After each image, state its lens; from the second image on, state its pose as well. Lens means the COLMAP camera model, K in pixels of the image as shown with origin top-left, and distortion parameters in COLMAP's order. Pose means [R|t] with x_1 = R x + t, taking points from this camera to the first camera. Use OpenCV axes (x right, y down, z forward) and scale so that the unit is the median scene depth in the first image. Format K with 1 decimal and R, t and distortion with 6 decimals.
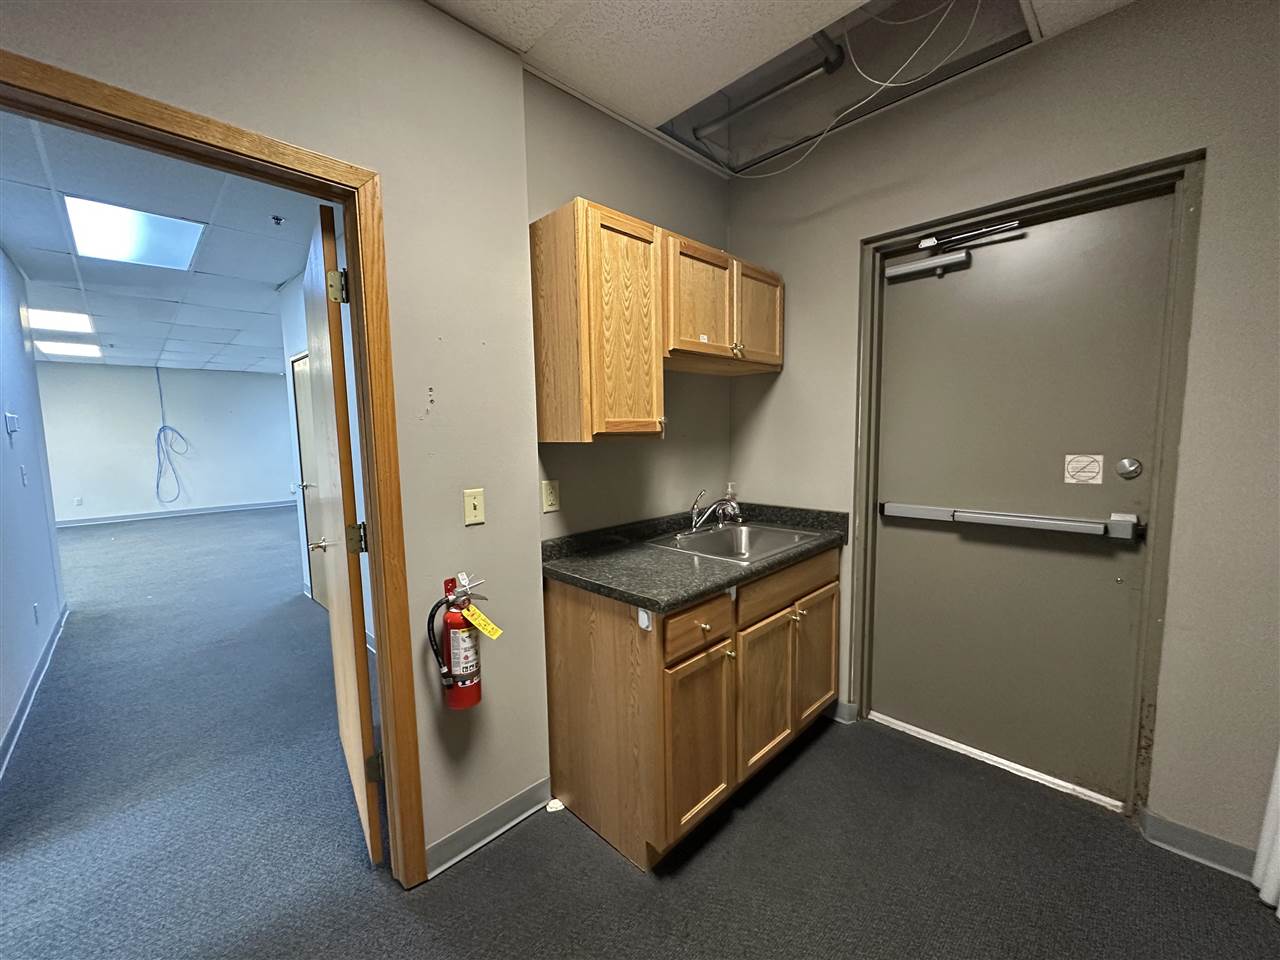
lens RADIAL K [[515.0, 0, 636.3], [0, 515.0, 480.1], [0, 0, 1]] dist [0.000930, 0.001028]
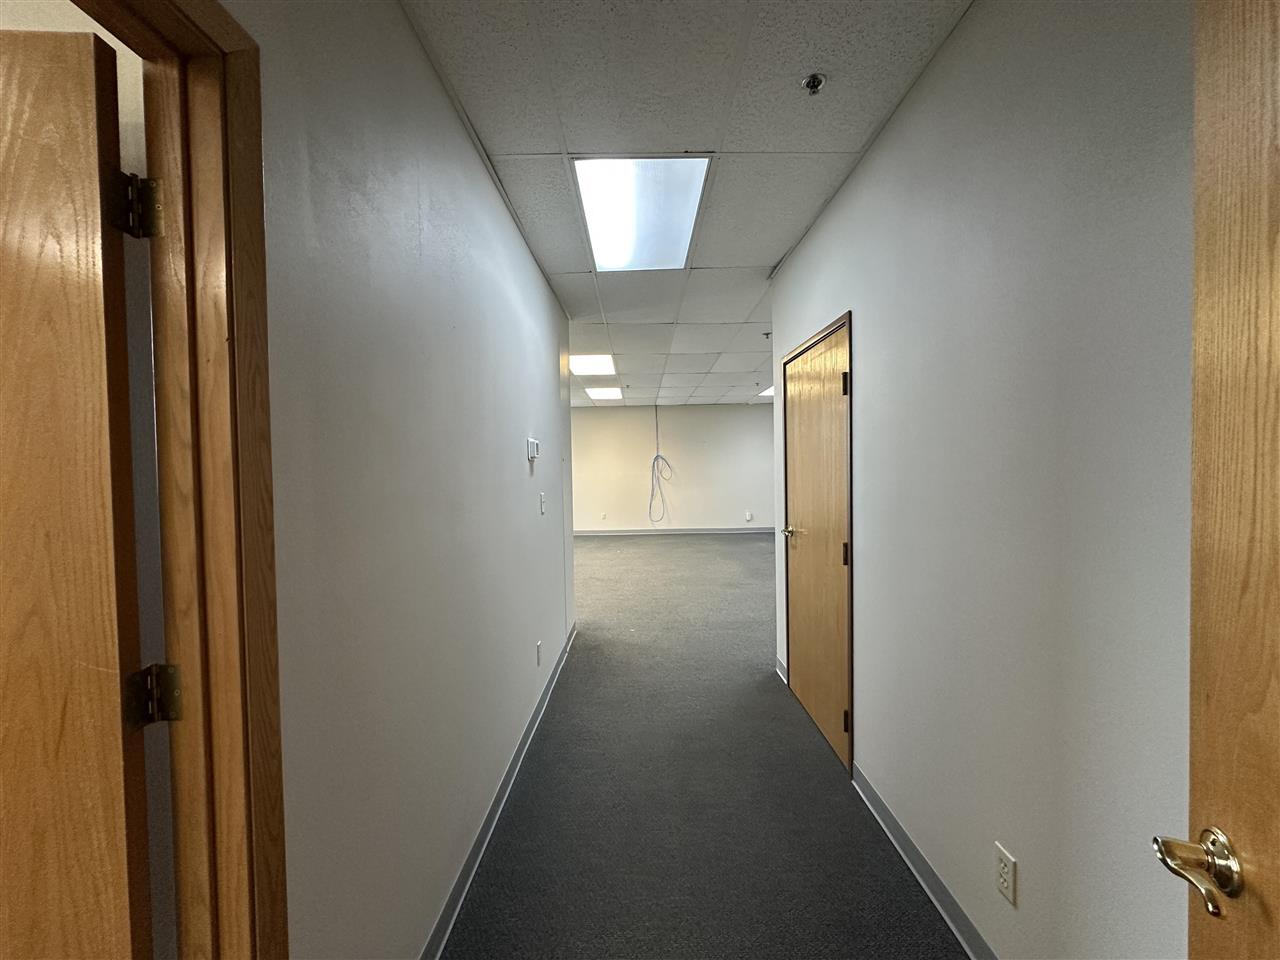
lens RADIAL K [[515.0, 0, 639.8], [0, 515.0, 482.7], [0, 0, 1]] dist [0.000930, 0.001028]
pose [[0.712975, 0.025945, -0.700710, -0.187619], [-0.061748, 0.997756, -0.025885, -0.016830], [0.698466, 0.061722, 0.712977, 0.215980]]
